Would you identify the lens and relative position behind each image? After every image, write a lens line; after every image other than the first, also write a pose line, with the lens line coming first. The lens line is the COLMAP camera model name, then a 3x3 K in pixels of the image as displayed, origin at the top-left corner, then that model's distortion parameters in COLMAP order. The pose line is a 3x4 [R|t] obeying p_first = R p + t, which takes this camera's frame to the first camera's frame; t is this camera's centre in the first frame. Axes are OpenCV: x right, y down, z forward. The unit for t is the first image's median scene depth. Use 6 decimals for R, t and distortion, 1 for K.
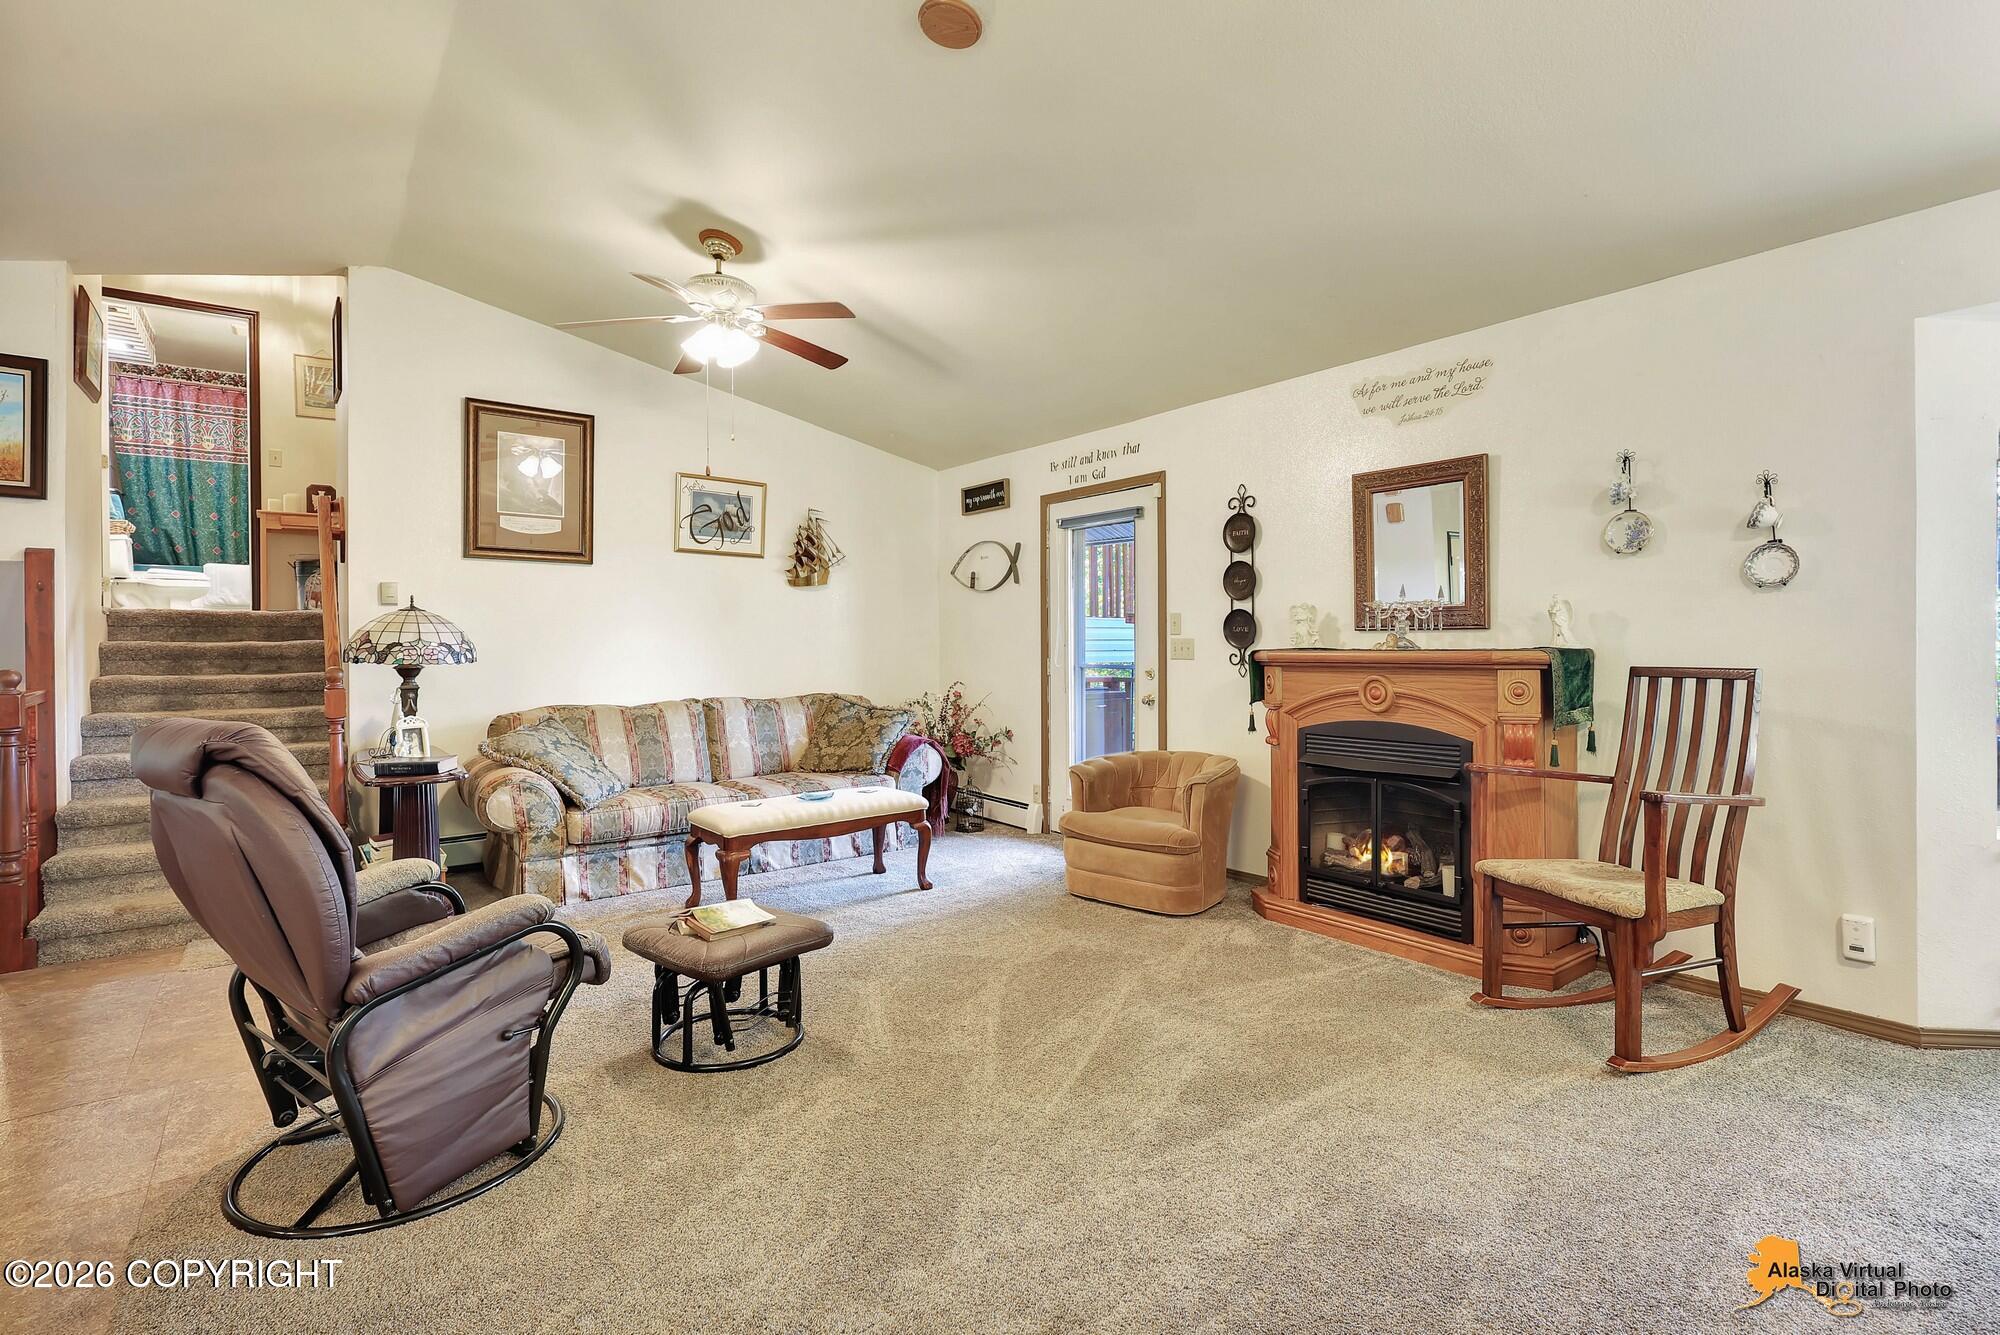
lens RADIAL K [[934.2, 0, 992.0], [0, 934.2, 647.7], [0, 0, 1]] dist [-0.001771, -0.000097]
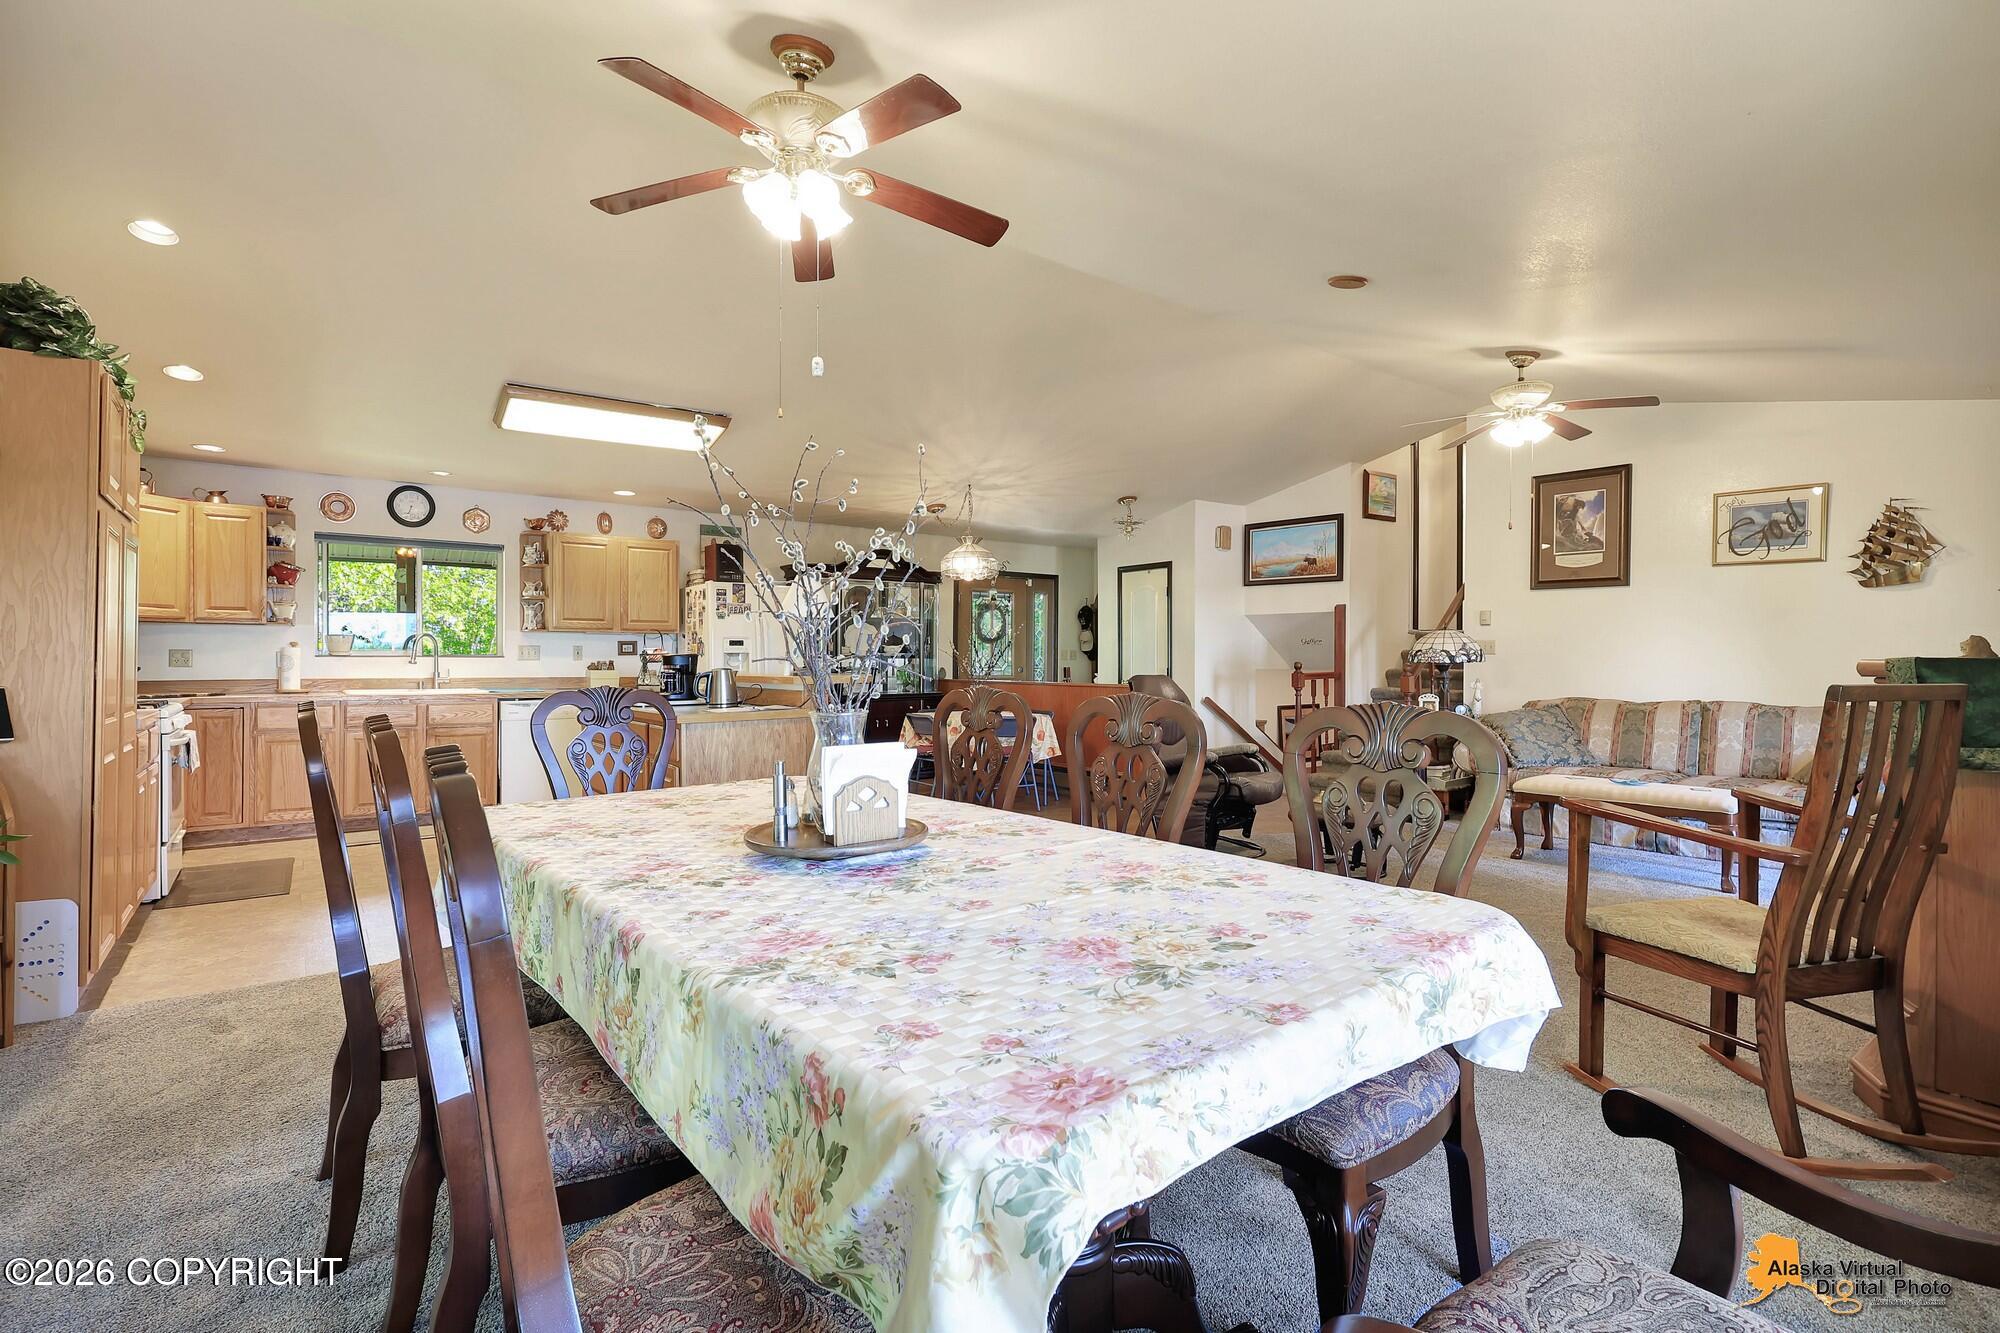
lens RADIAL K [[934.2, 0, 995.7], [0, 934.2, 662.4], [0, 0, 1]] dist [-0.001771, -0.000097]
pose [[0.004945, 0.012203, -0.999913, 0.841245], [-0.005222, 0.999912, 0.012177, 0.000524], [0.999974, 0.005162, 0.005008, 0.177729]]
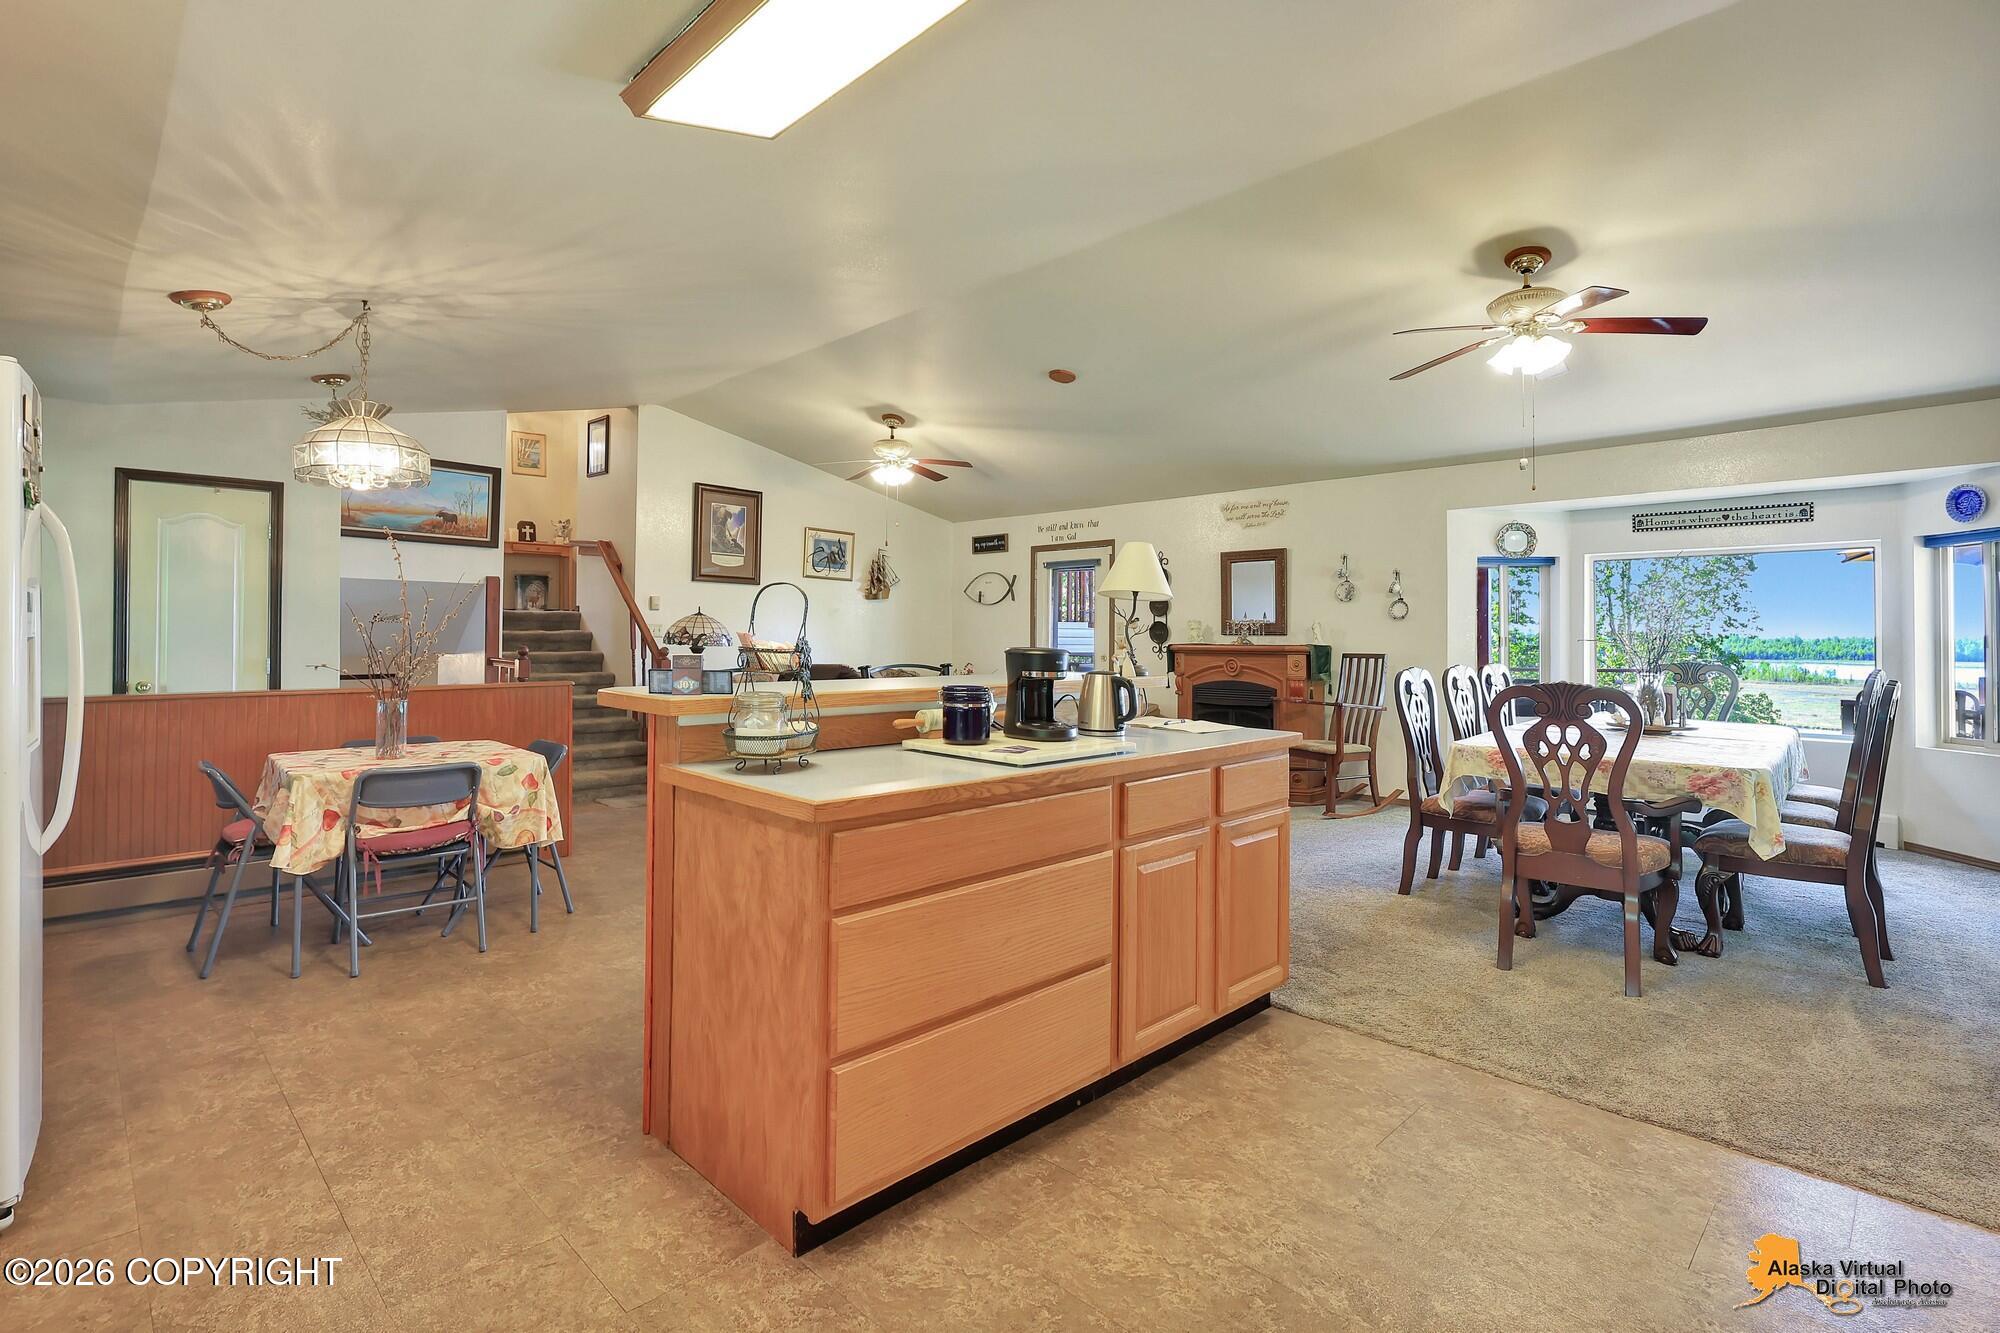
lens RADIAL K [[934.2, 0, 977.3], [0, 934.2, 628.4], [0, 0, 1]] dist [-0.001771, -0.000097]
pose [[0.992041, 0.014548, 0.125071, -0.275377], [-0.012636, 0.999791, -0.016072, 0.004788], [-0.125279, 0.014364, 0.992018, -0.661692]]
